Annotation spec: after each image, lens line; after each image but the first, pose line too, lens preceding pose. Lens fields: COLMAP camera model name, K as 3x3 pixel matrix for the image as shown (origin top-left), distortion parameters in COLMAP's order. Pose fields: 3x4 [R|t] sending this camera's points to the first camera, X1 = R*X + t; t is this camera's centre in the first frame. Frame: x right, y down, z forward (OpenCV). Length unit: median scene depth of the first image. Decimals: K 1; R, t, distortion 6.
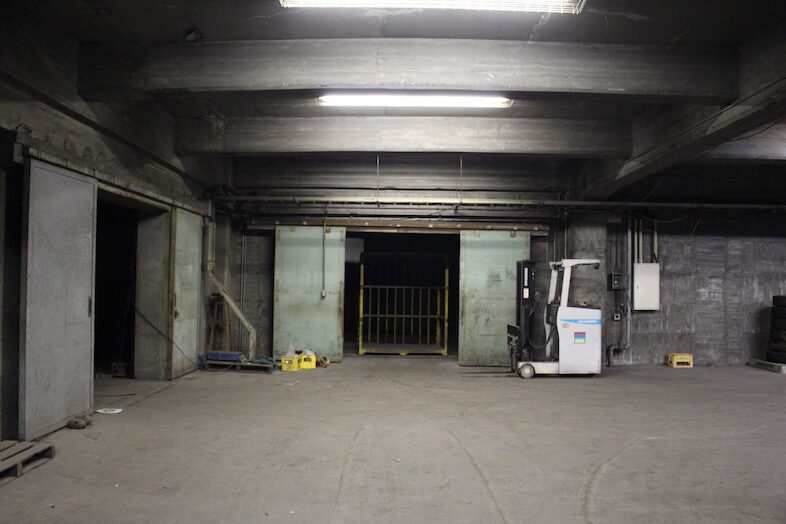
lens RADIAL K [[643.2, 0, 373.2], [0, 643.2, 280.8], [0, 0, 1]] dist [-0.068834, 0.003660]
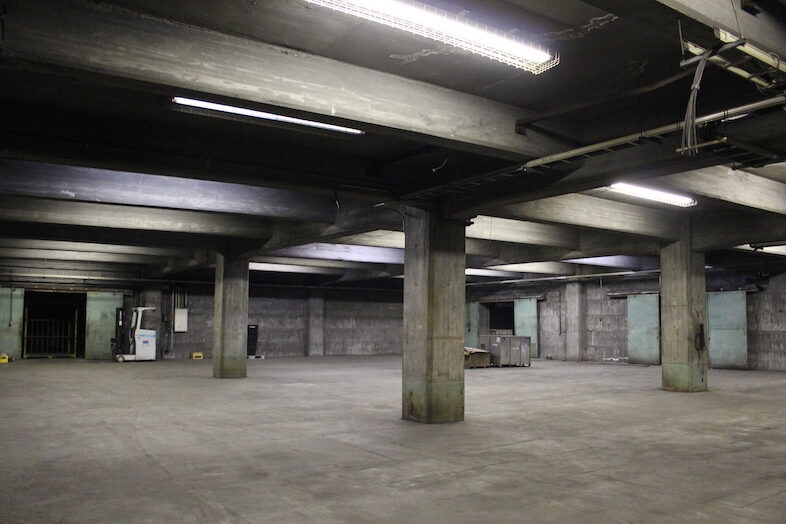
lens RADIAL K [[643.2, 0, 373.2], [0, 643.2, 280.8], [0, 0, 1]] dist [-0.068834, 0.003660]
pose [[0.818092, 0.032997, 0.574140, -0.268932], [-0.001466, 0.998469, -0.055295, -0.004699], [-0.575085, 0.044395, 0.816888, -1.116630]]
